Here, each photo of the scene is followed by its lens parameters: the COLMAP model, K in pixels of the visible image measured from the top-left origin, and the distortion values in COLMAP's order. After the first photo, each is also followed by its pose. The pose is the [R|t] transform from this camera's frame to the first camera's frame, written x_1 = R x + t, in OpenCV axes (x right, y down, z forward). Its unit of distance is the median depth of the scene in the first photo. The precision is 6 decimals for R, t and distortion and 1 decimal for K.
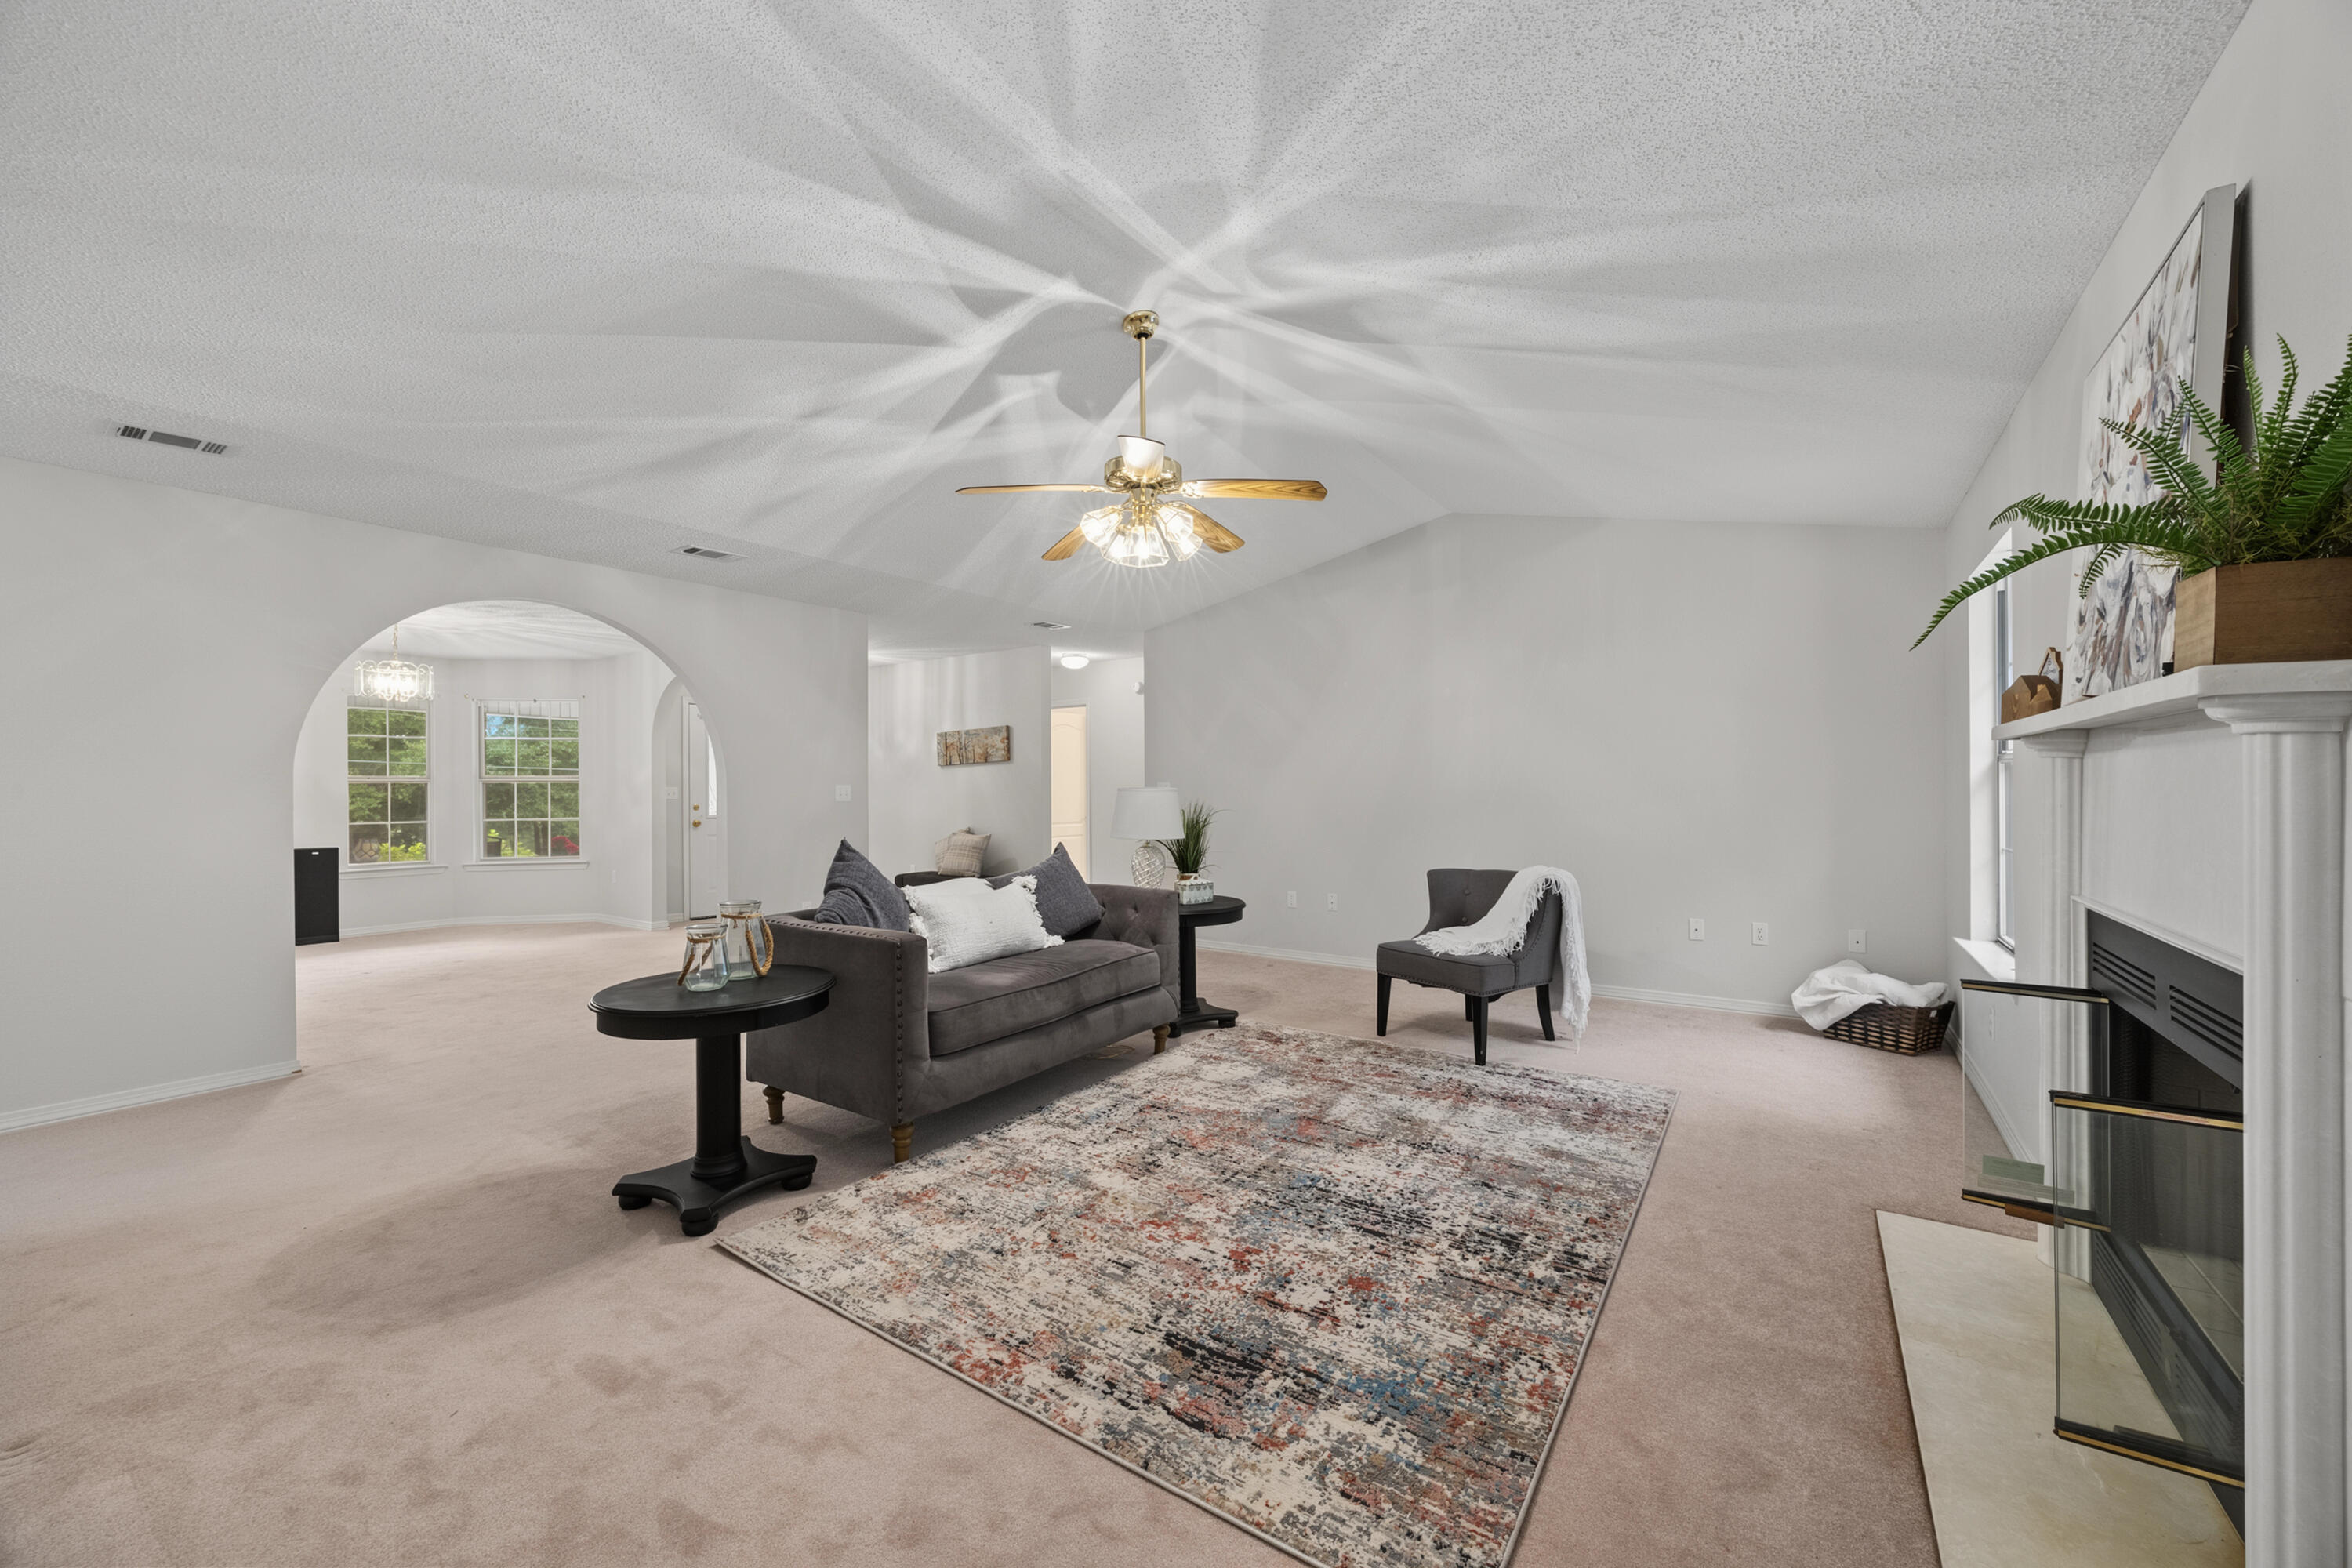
lens RADIAL K [[910.7, 0, 1178.8], [0, 910.7, 783.2], [0, 0, 1]] dist [-0.009452, 0.001044]
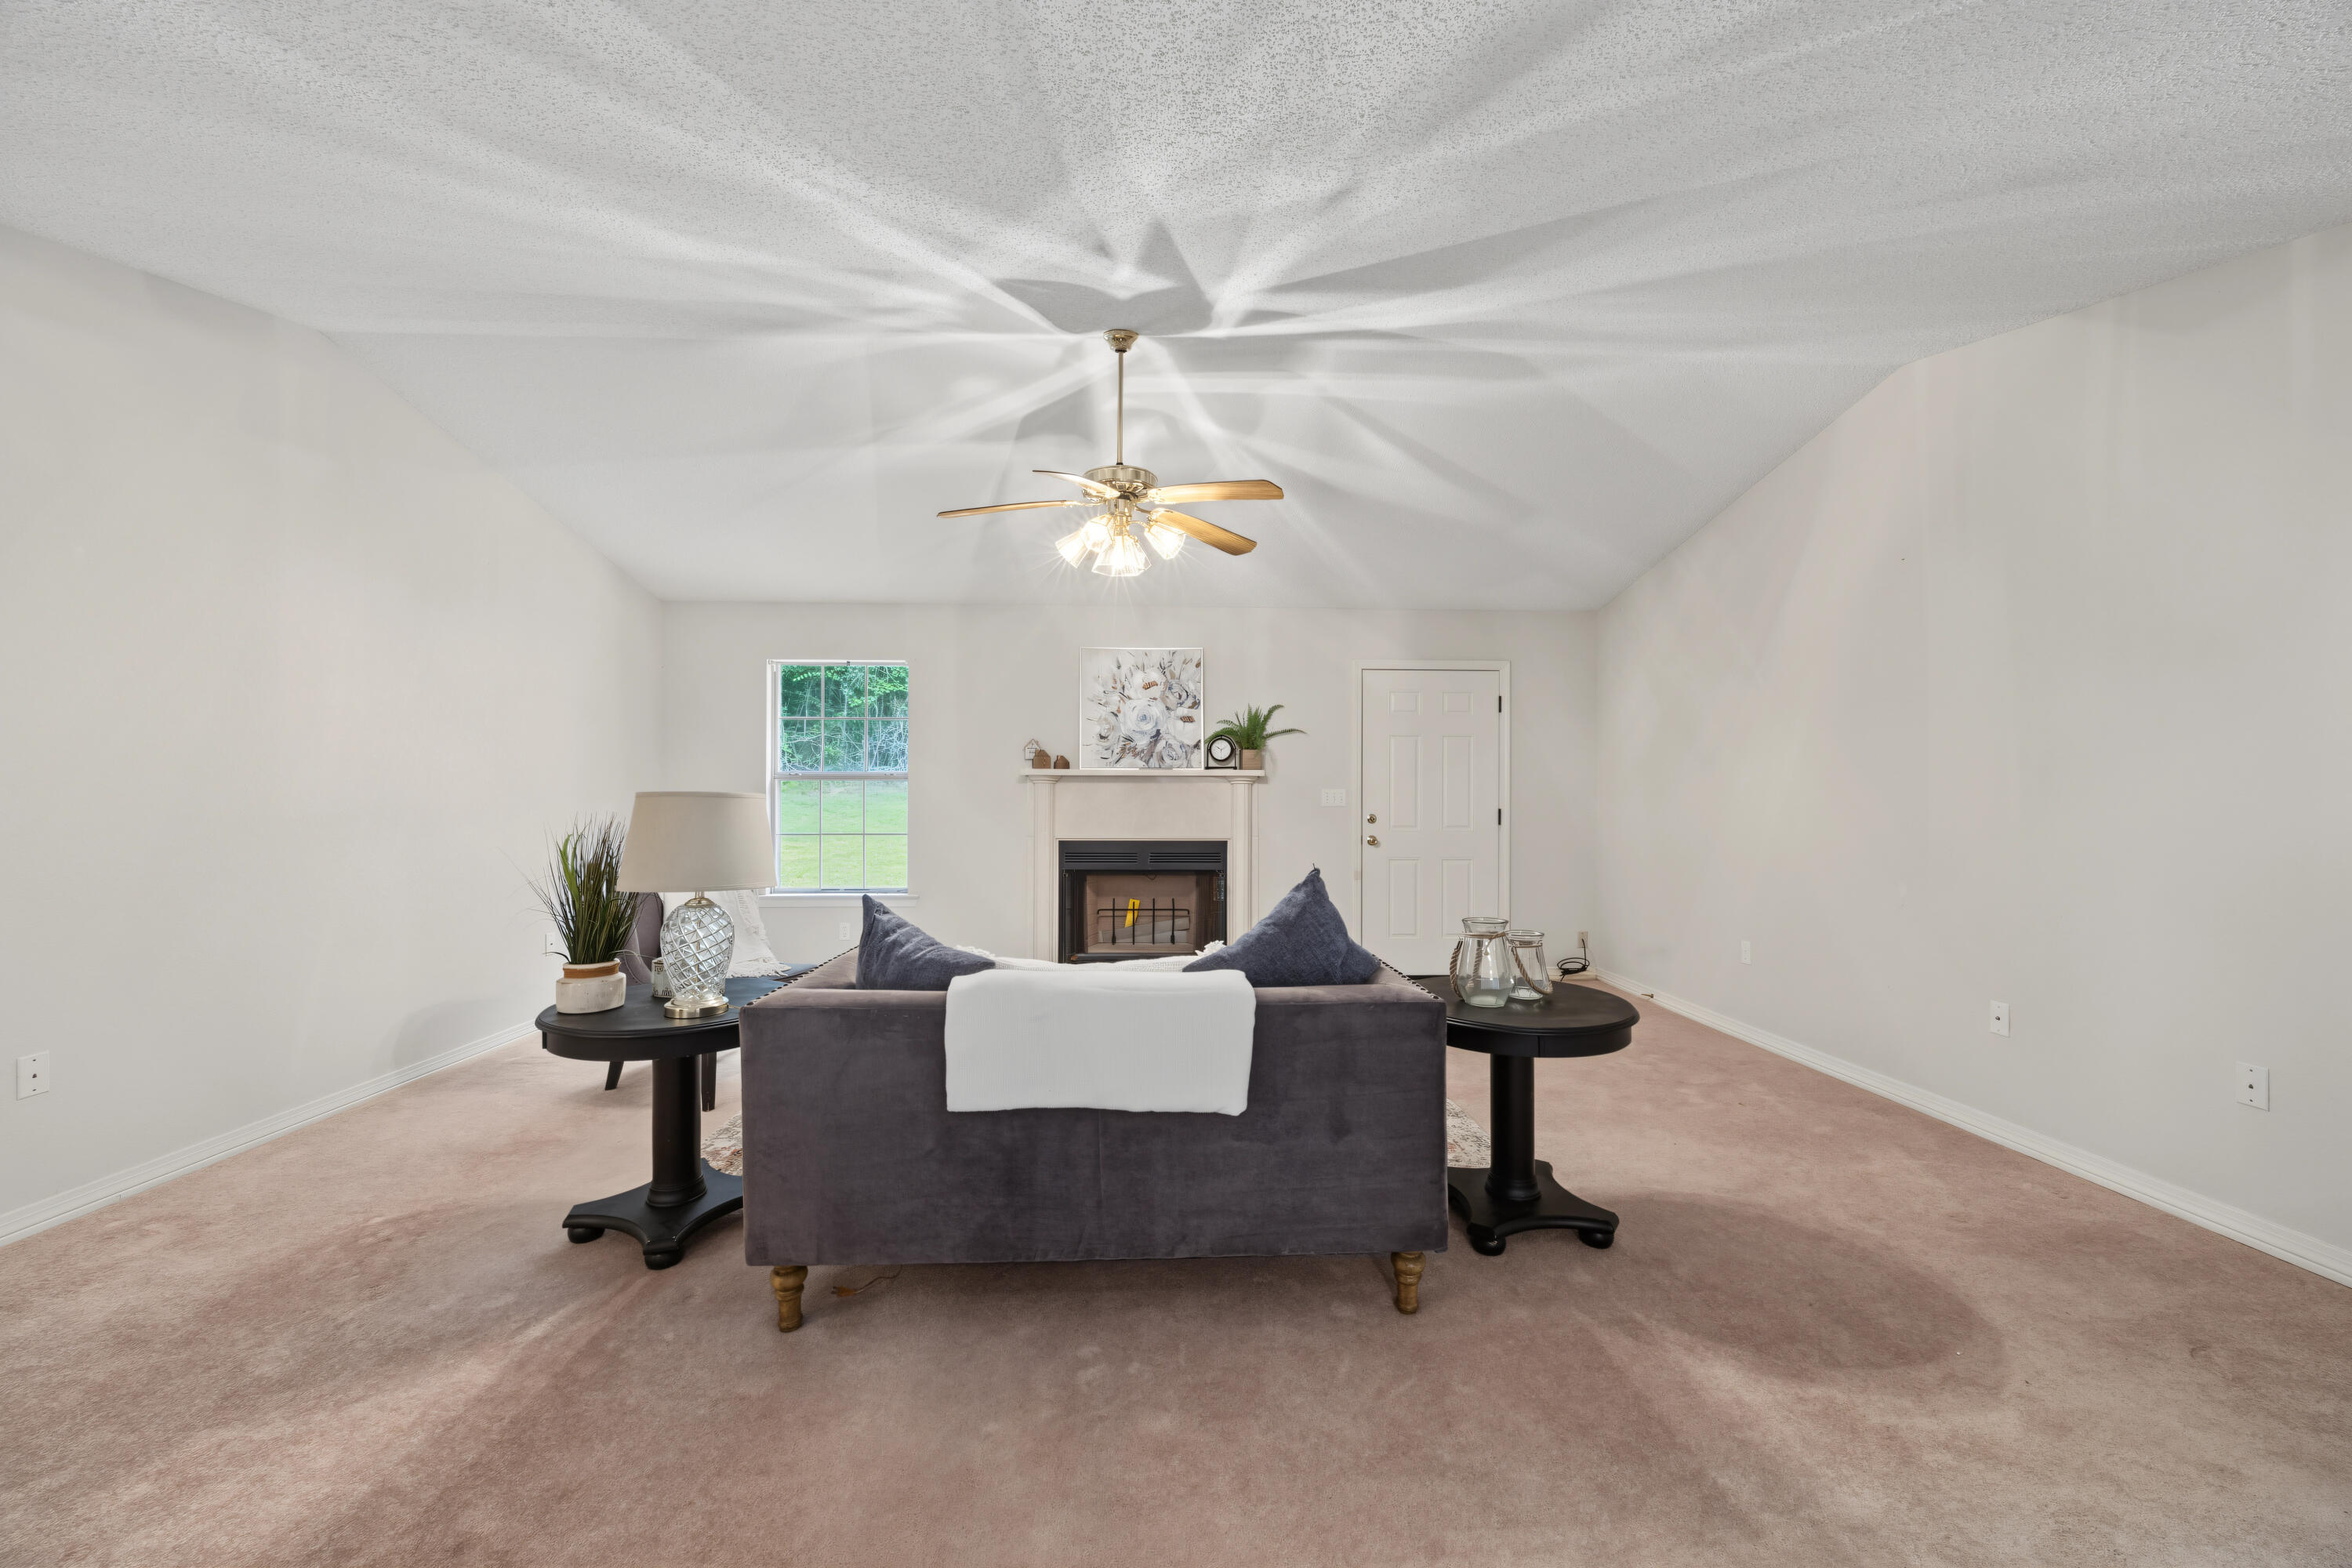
lens RADIAL K [[910.7, 0, 1187.7], [0, 910.7, 788.7], [0, 0, 1]] dist [-0.009452, 0.001044]
pose [[-0.611708, 0.012393, 0.790987, -0.878551], [0.002105, 0.999899, -0.014038, 0.012717], [-0.791081, -0.006922, -0.611672, 1.561135]]
